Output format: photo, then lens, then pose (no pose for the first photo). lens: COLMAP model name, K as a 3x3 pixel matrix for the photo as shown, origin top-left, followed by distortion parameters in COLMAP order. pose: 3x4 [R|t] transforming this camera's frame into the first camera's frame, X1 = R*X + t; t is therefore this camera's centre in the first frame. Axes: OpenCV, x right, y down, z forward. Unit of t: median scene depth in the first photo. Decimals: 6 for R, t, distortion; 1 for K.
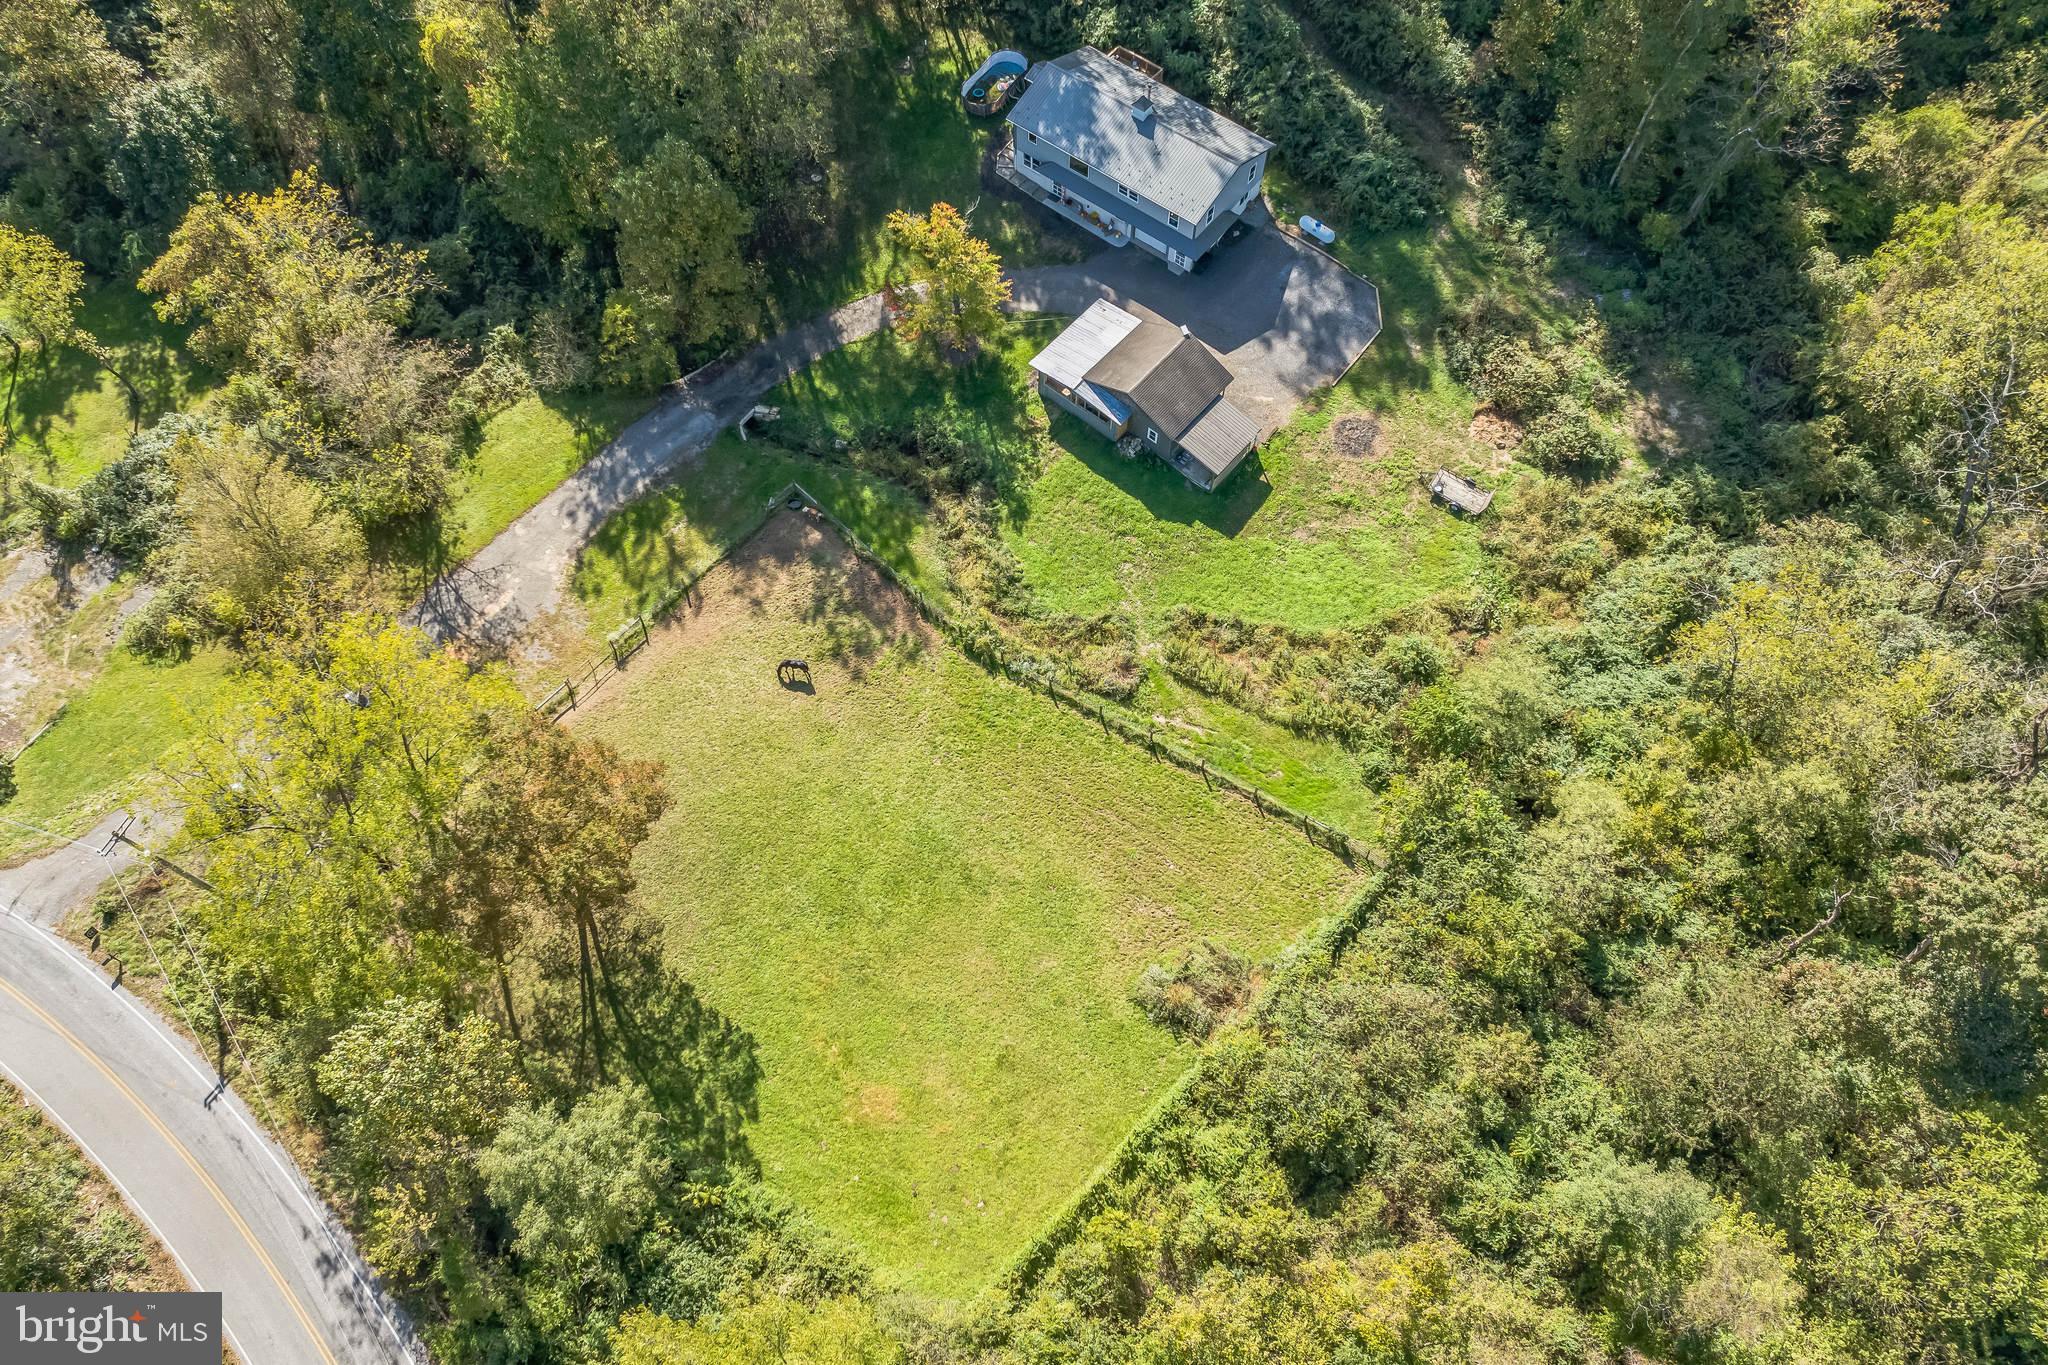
lens RADIAL K [[1426.6, 0, 1024.0], [0, 1426.6, 682.5], [0, 0, 1]] dist [-0.026047, -0.003470]
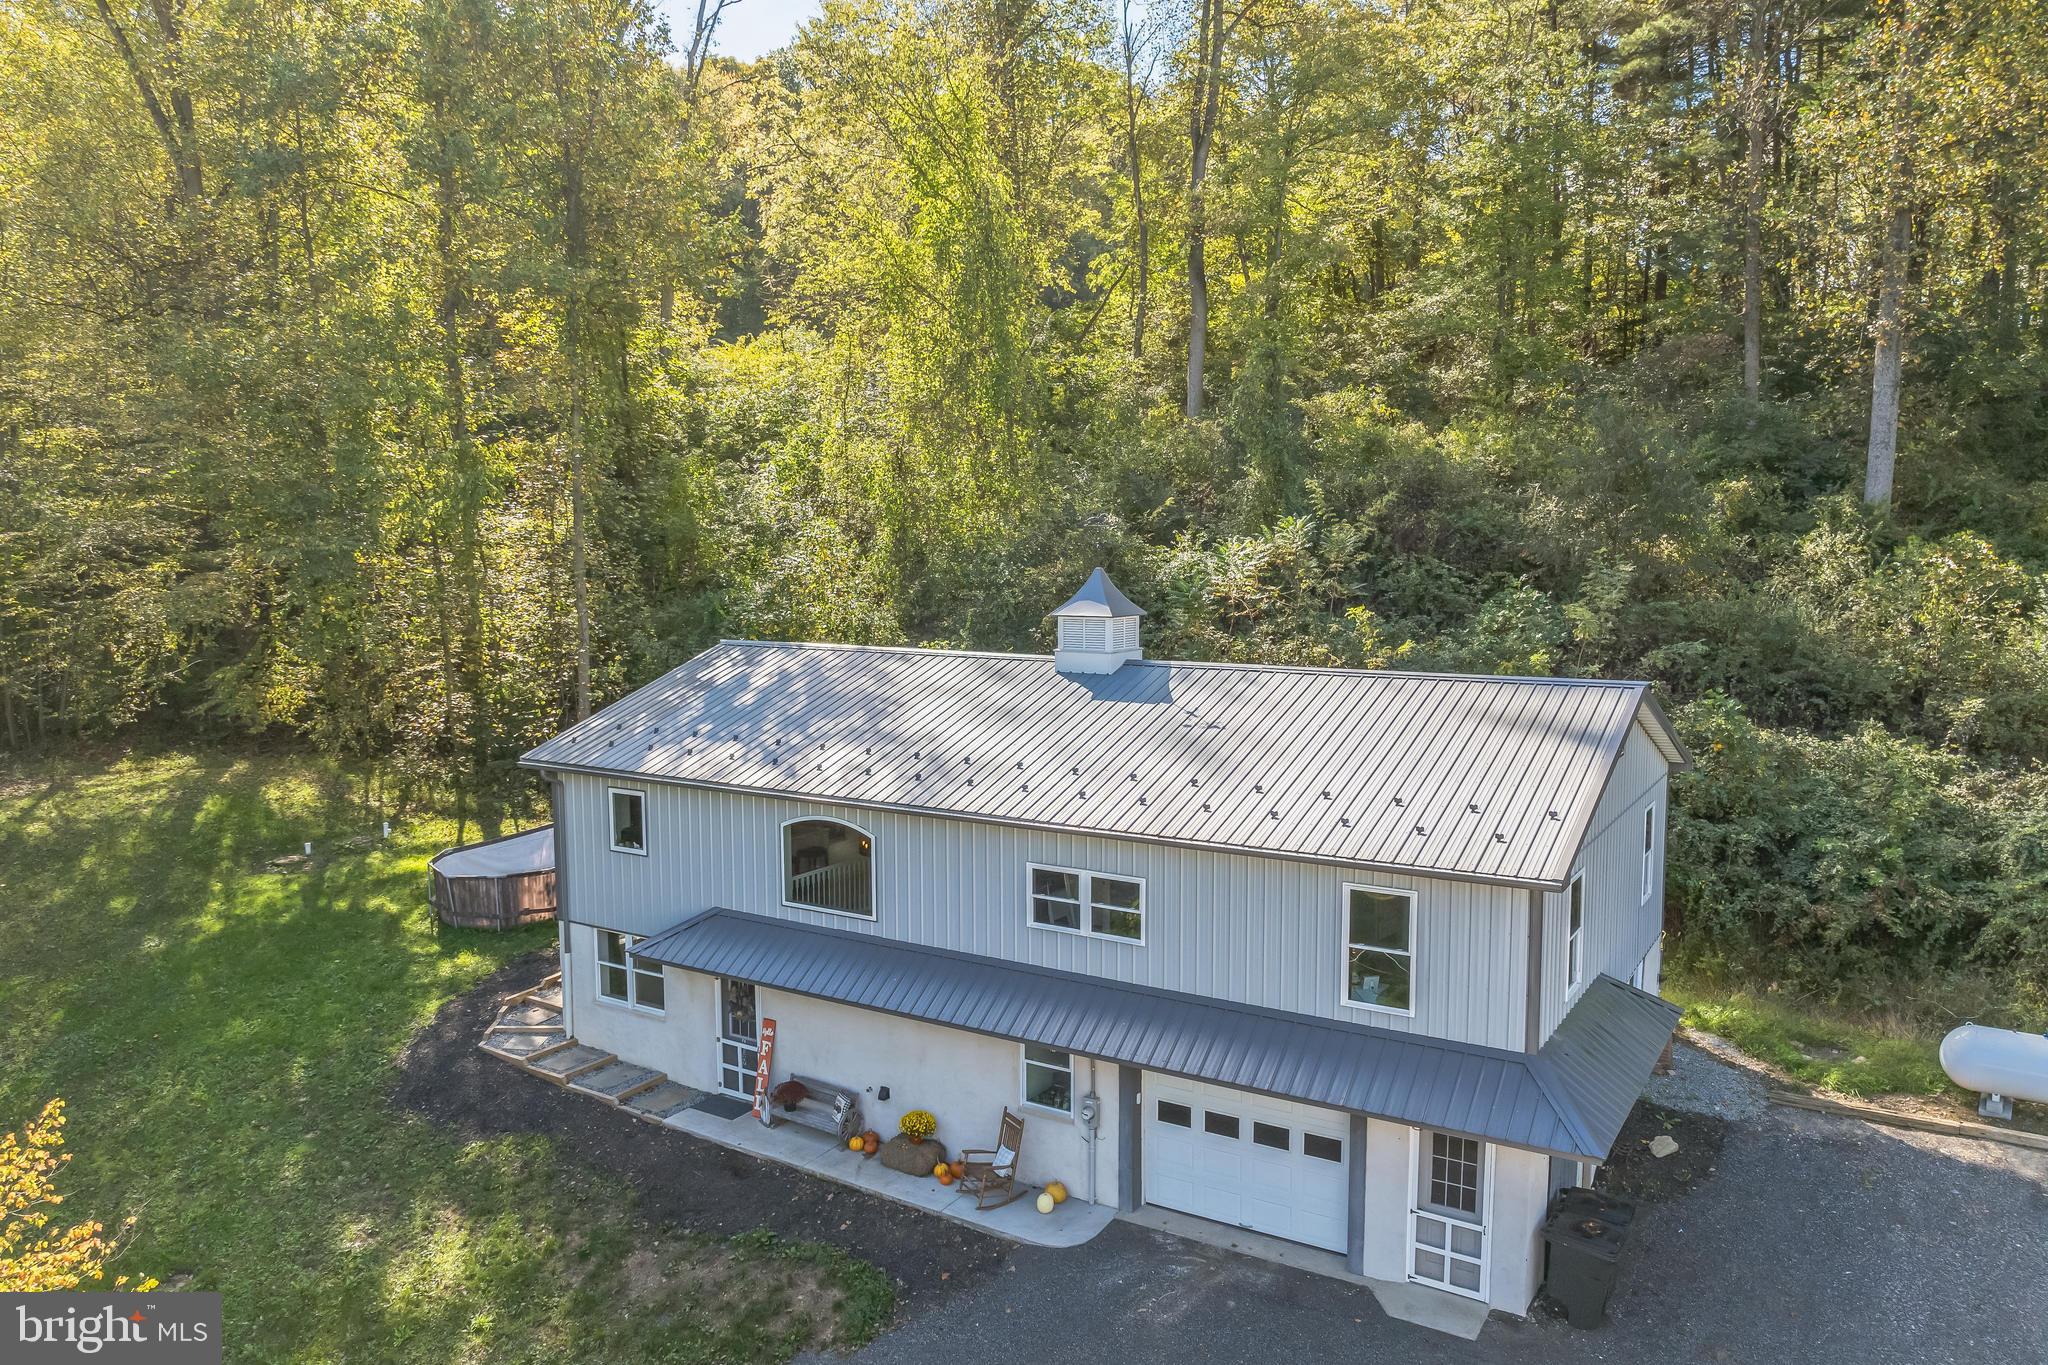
lens RADIAL K [[1426.6, 0, 1024.0], [0, 1426.6, 682.5], [0, 0, 1]] dist [-0.026047, -0.003470]
pose [[0.994509, -0.019270, 0.102860, 0.050652], [0.097125, 0.535927, -0.838659, -0.220417], [-0.038965, 0.844044, 0.534856, 0.945088]]
